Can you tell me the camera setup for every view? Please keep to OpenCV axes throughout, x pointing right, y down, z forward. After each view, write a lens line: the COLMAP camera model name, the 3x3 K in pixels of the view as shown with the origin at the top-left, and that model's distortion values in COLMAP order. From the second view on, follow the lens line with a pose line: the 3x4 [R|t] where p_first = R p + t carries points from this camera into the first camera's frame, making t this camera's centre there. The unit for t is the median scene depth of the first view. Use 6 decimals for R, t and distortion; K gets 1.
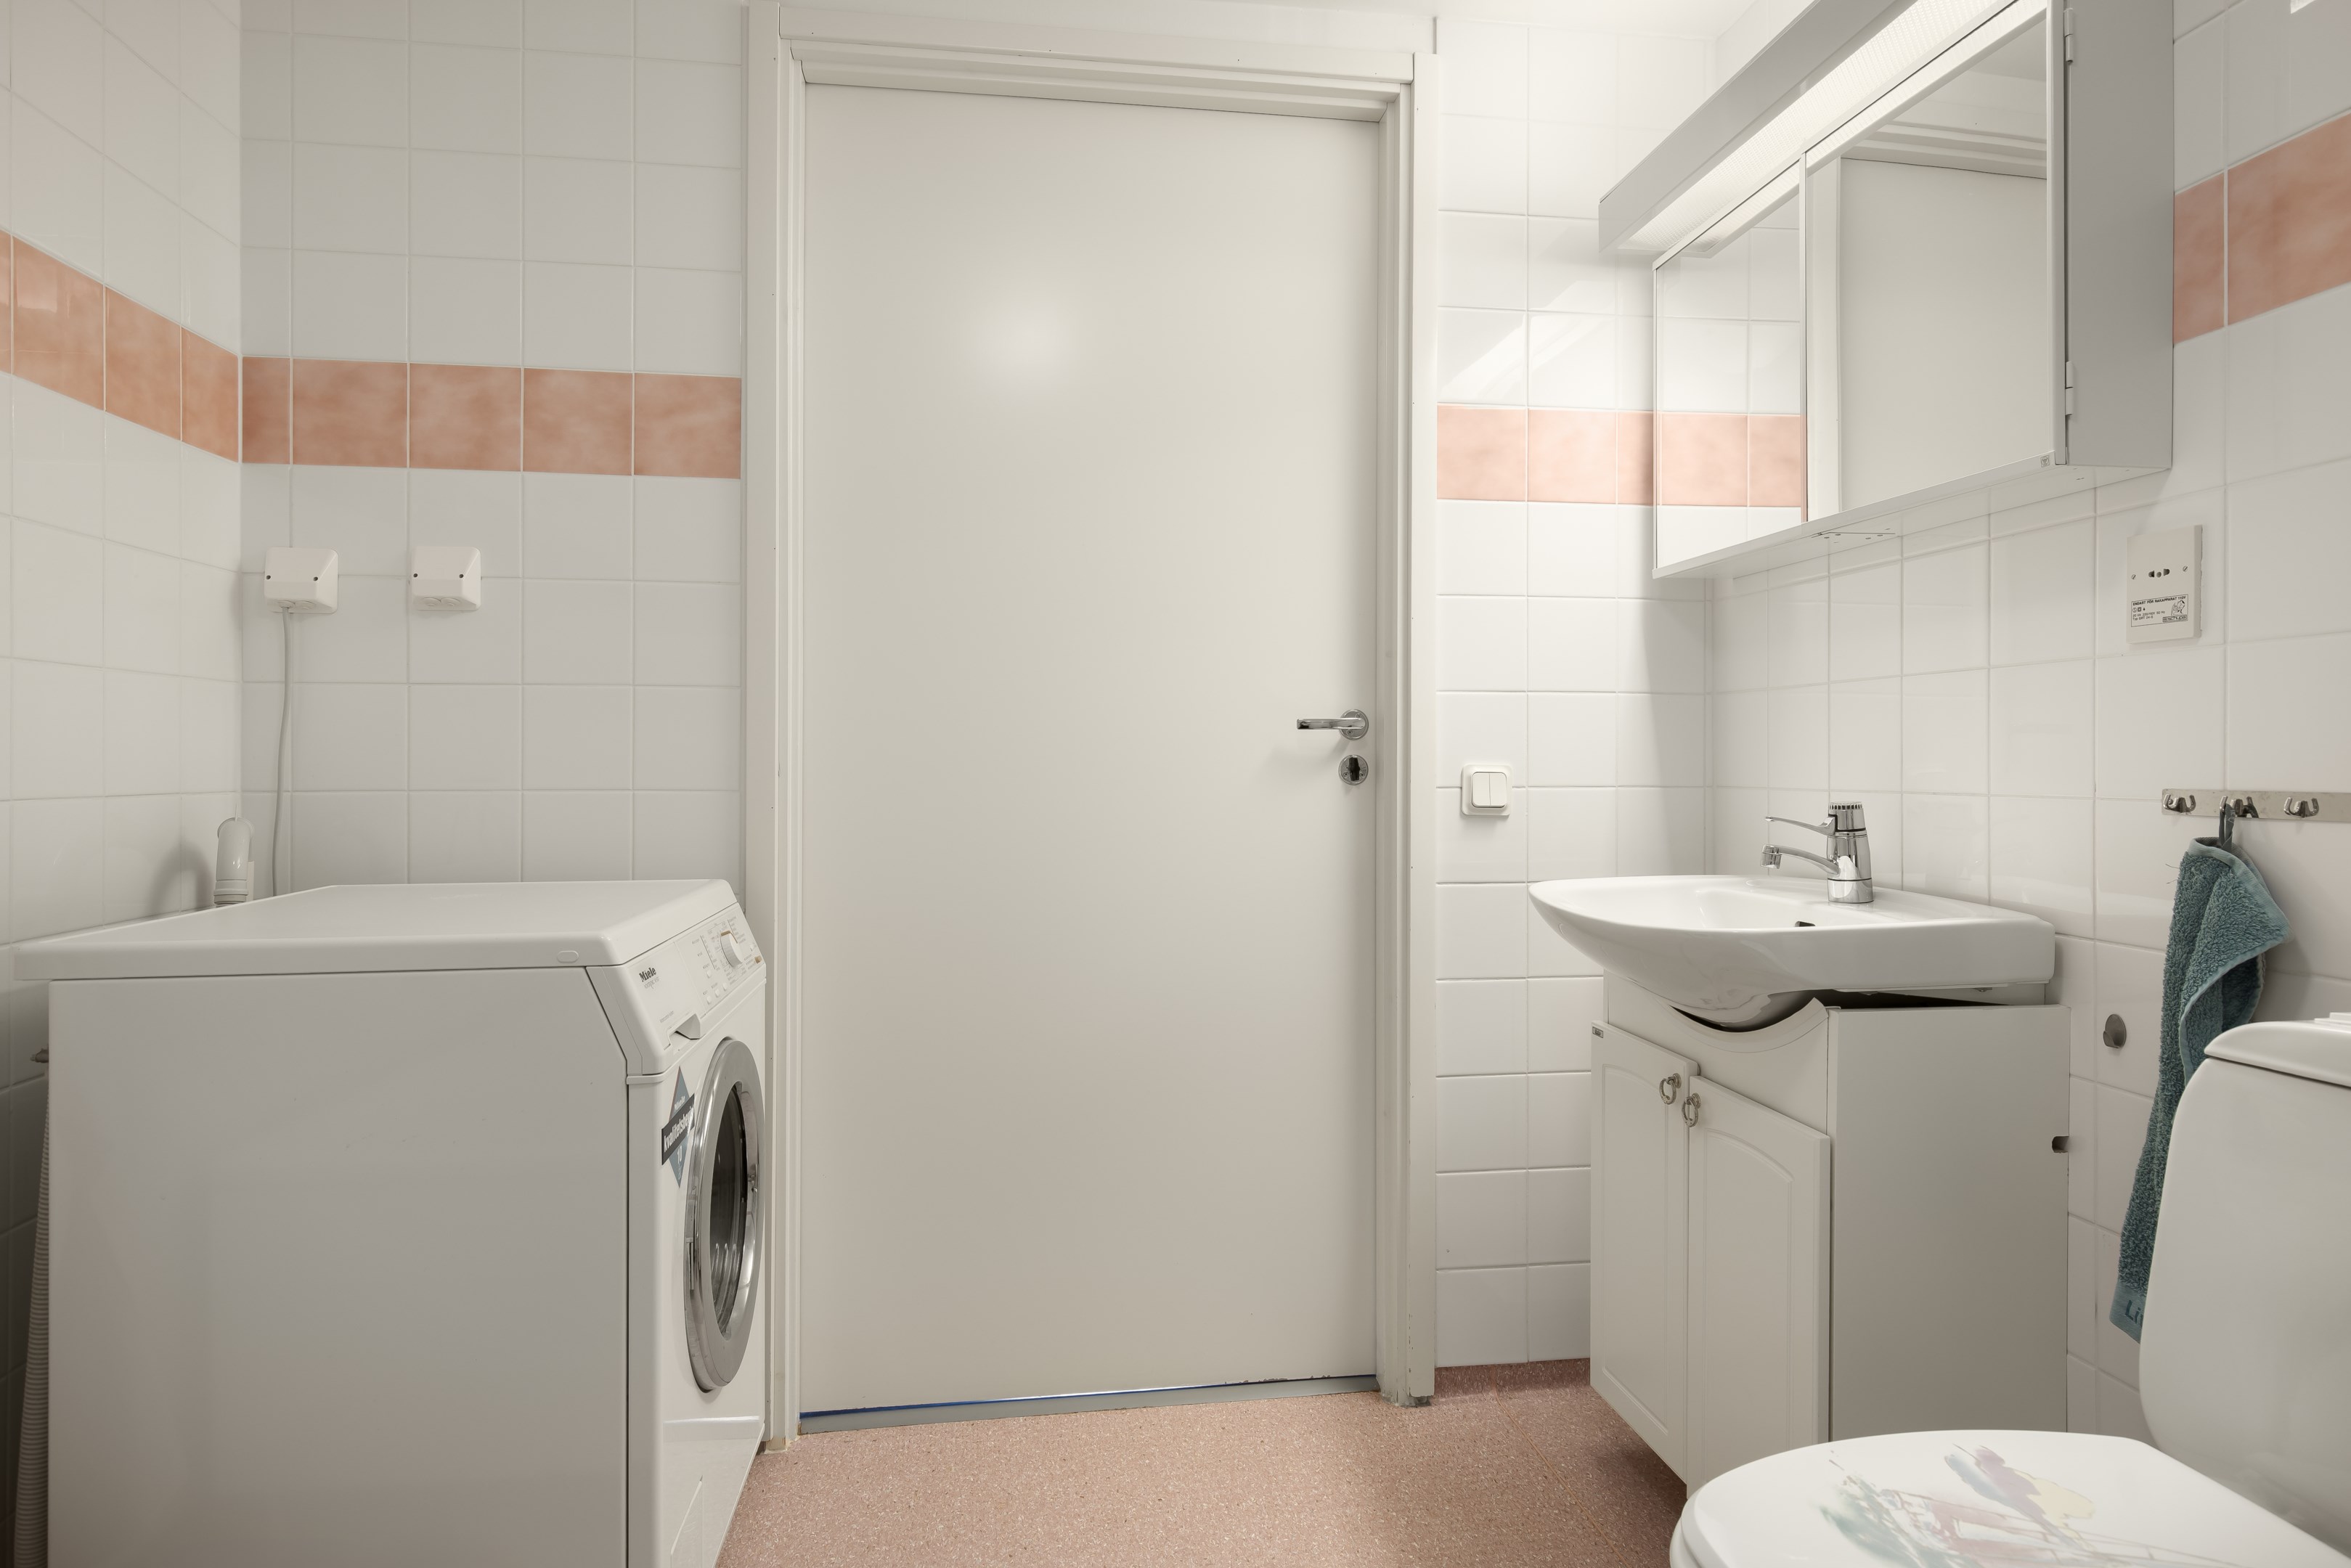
lens RADIAL K [[1349.6, 0, 1177.2], [0, 1349.6, 769.5], [0, 0, 1]] dist [0.015135, -0.000104]
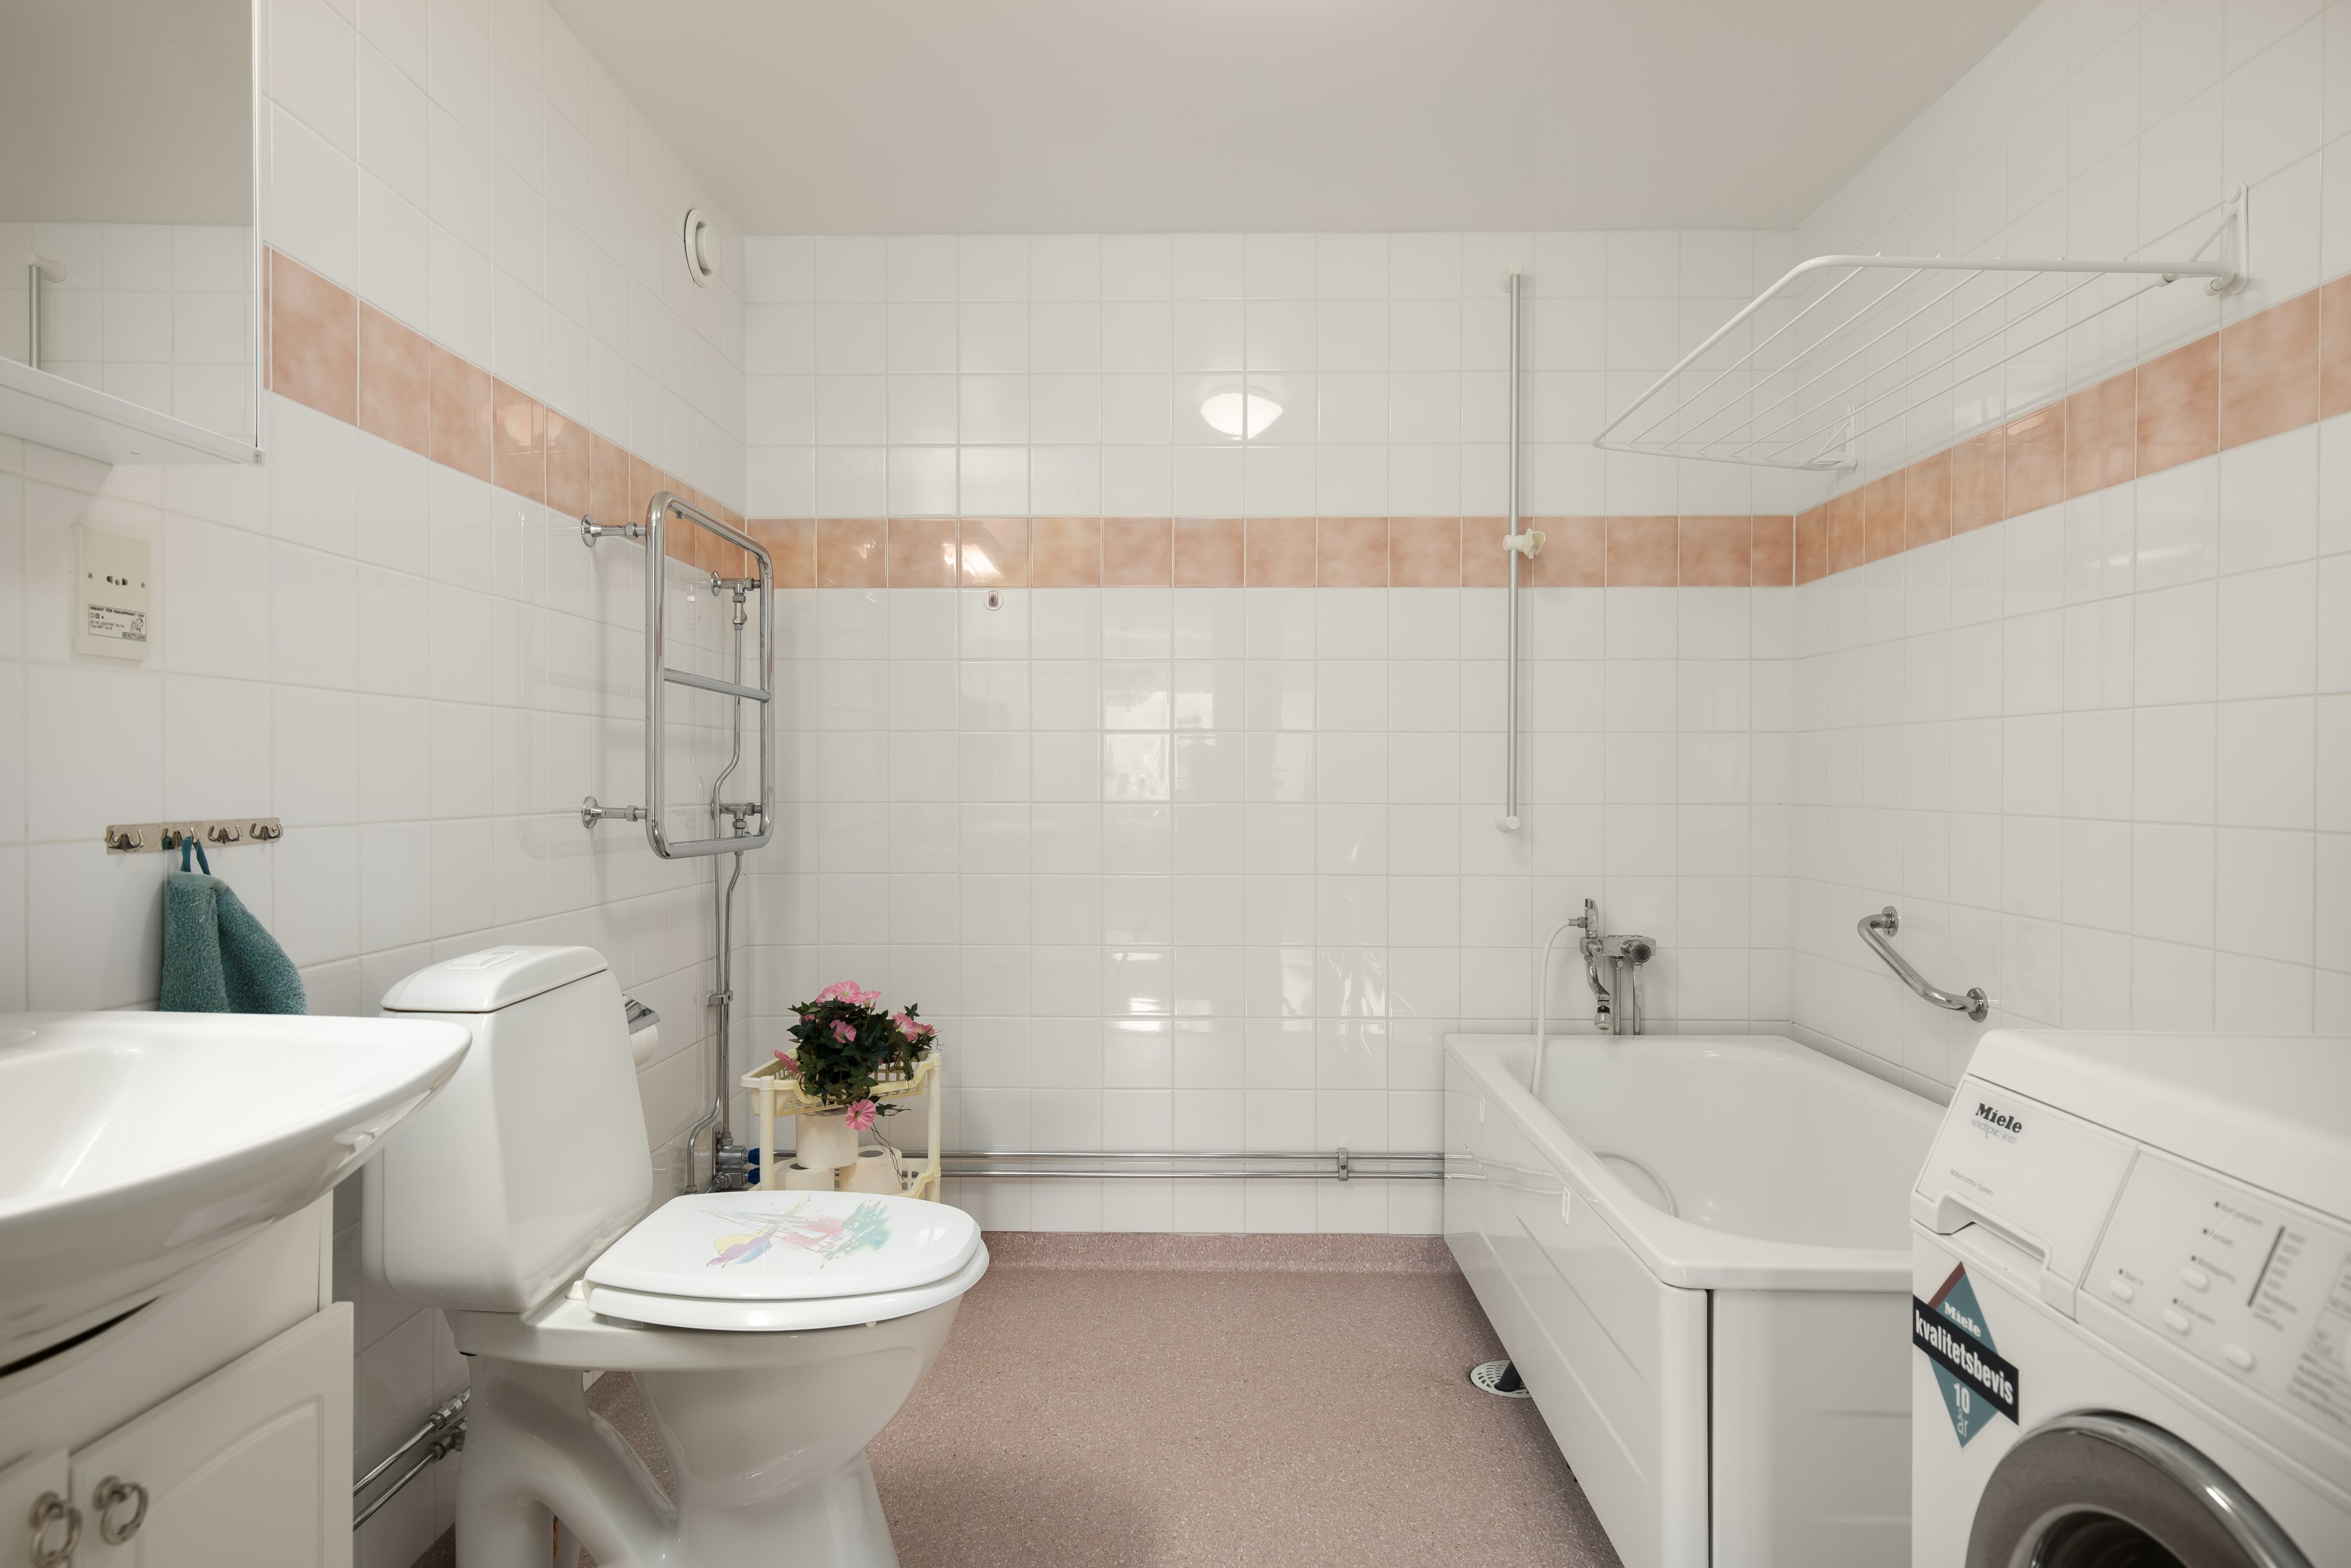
lens RADIAL K [[1367.9, 0, 1177.4], [0, 1367.9, 775.9], [0, 0, 1]] dist [0.006283, -0.007243]
pose [[-0.985504, -0.000957, 0.169648, -0.112123], [0.001794, 0.999869, 0.016060, -0.032375], [-0.169642, 0.016131, -0.985374, 1.851325]]
